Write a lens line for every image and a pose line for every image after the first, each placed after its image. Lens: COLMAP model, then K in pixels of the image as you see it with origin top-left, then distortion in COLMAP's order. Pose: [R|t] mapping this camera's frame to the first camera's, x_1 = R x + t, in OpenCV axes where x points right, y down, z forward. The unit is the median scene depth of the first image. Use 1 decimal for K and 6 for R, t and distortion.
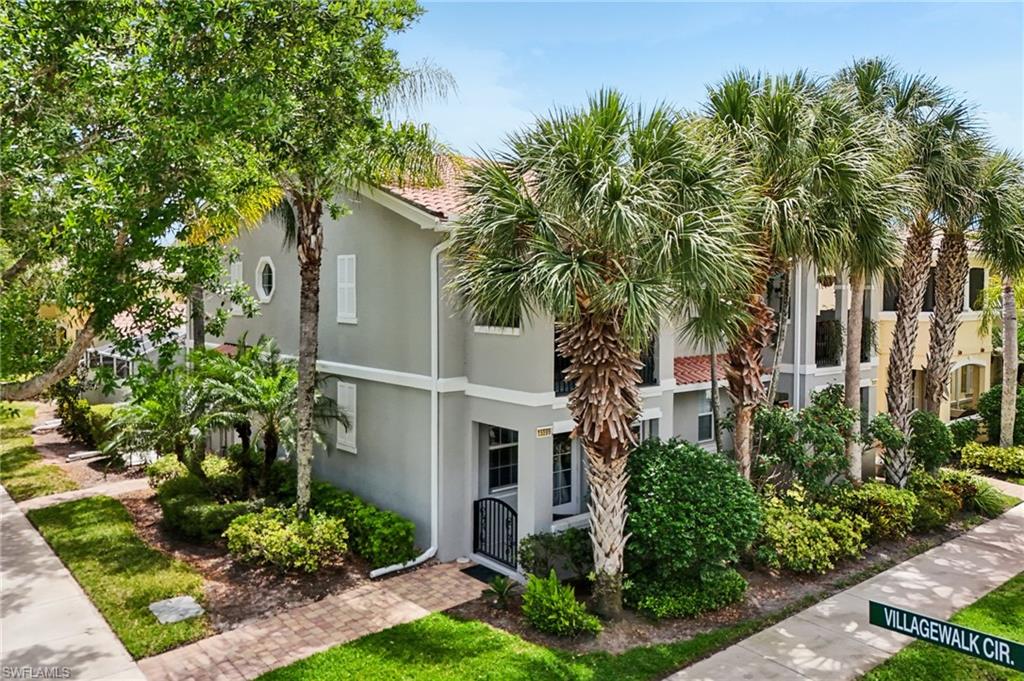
lens RADIAL K [[687.4, 0, 512.2], [0, 687.4, 338.3], [0, 0, 1]] dist [0.002315, 0.001791]
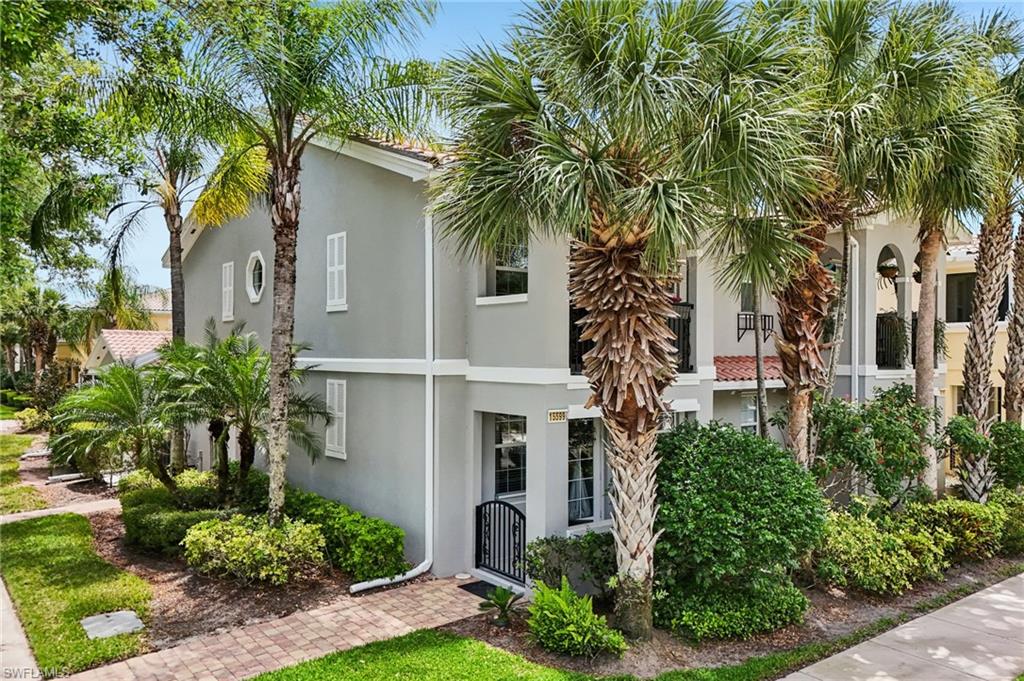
lens RADIAL K [[739.7, 0, 511.1], [0, 739.7, 343.9], [0, 0, 1]] dist [-0.000466, -0.001836]
pose [[0.999478, -0.002552, -0.032220, 0.018073], [0.001674, 0.999628, -0.027231, 0.067803], [0.032277, 0.027163, 0.999110, 0.097214]]
